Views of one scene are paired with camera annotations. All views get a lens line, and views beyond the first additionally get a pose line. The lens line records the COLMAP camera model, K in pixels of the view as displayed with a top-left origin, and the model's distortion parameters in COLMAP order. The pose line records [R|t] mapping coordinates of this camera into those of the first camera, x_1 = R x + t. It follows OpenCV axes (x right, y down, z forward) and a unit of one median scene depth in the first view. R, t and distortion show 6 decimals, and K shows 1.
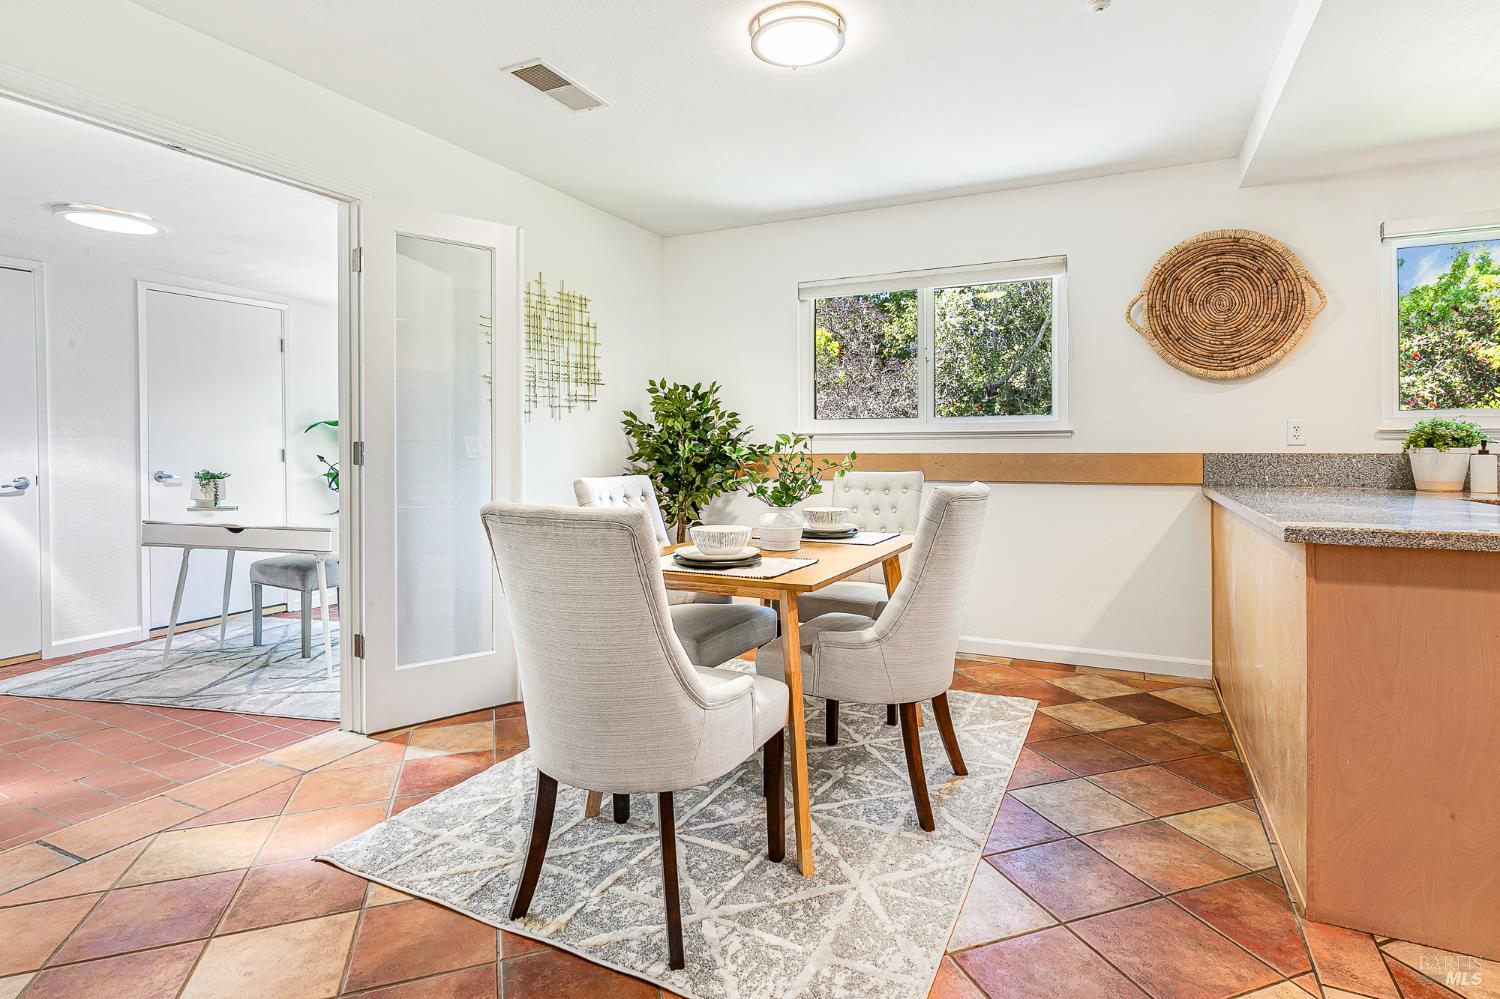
lens RADIAL K [[778.5, 0, 750.9], [0, 778.5, 455.8], [0, 0, 1]] dist [-0.003167, -0.000887]
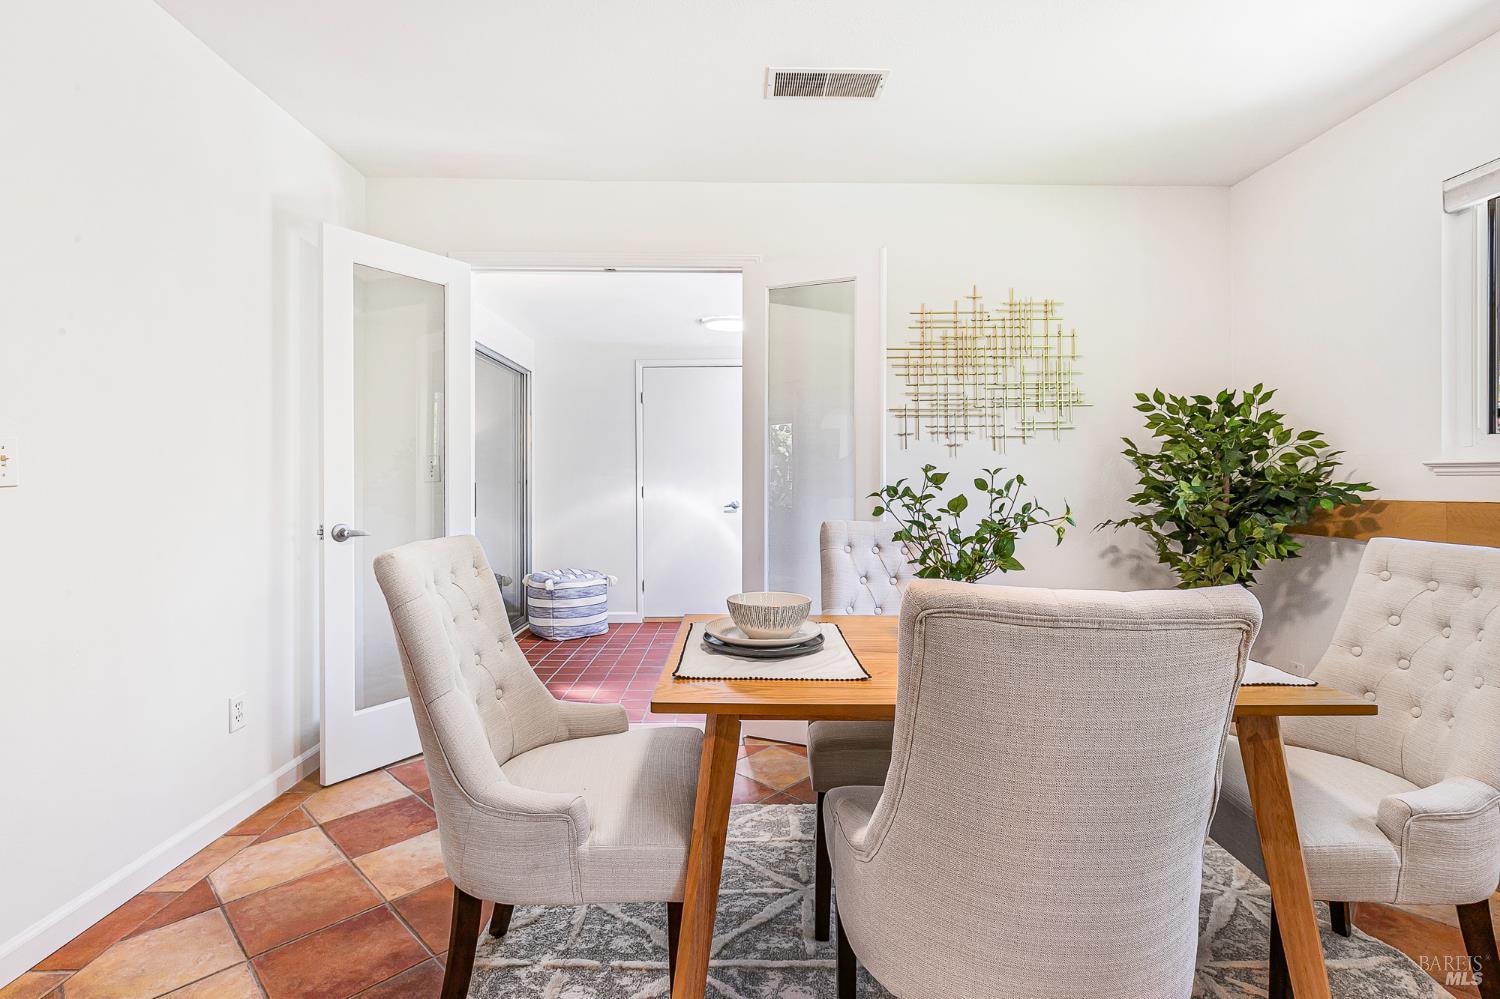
lens RADIAL K [[704.6, 0, 753.3], [0, 704.6, 485.9], [0, 0, 1]] dist [0.003838, 0.000897]
pose [[0.446873, 0.010185, -0.894540, 0.300450], [-0.016685, 0.999856, 0.003049, -0.006878], [0.894442, 0.013563, 0.446978, 0.379883]]
